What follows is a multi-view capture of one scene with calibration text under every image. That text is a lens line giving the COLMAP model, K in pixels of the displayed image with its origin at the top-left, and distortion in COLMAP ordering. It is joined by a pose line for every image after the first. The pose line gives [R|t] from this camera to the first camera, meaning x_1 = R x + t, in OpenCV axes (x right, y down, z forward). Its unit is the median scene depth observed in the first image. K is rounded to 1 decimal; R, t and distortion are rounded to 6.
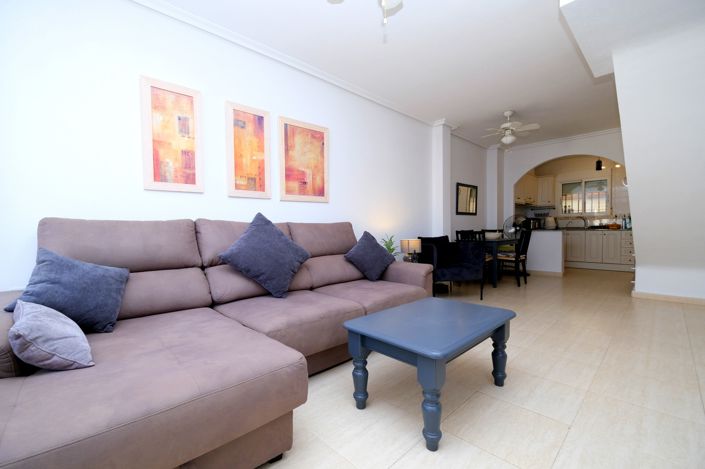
lens RADIAL K [[302.0, 0, 352.5], [0, 302.0, 234.5], [0, 0, 1]] dist [-0.017361, -0.000242]
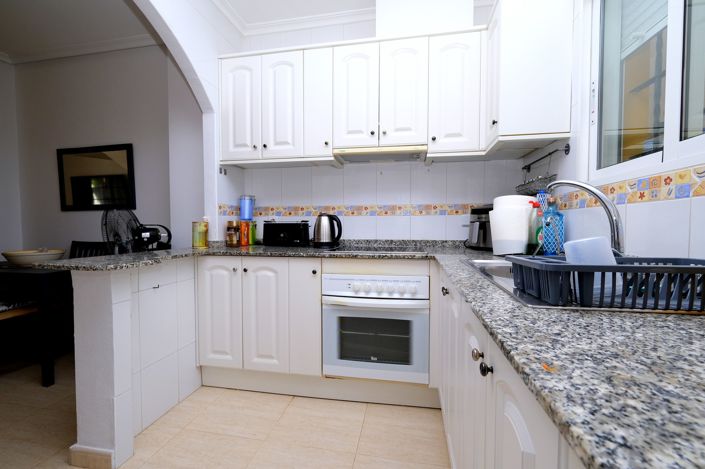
lens RADIAL K [[302.0, 0, 352.5], [0, 302.0, 234.5], [0, 0, 1]] dist [-0.017361, -0.000242]
pose [[0.582385, 0.035694, -0.812129, 1.072086], [-0.022486, 0.999361, 0.027798, -0.049502], [0.812602, 0.002072, 0.582815, 1.107000]]
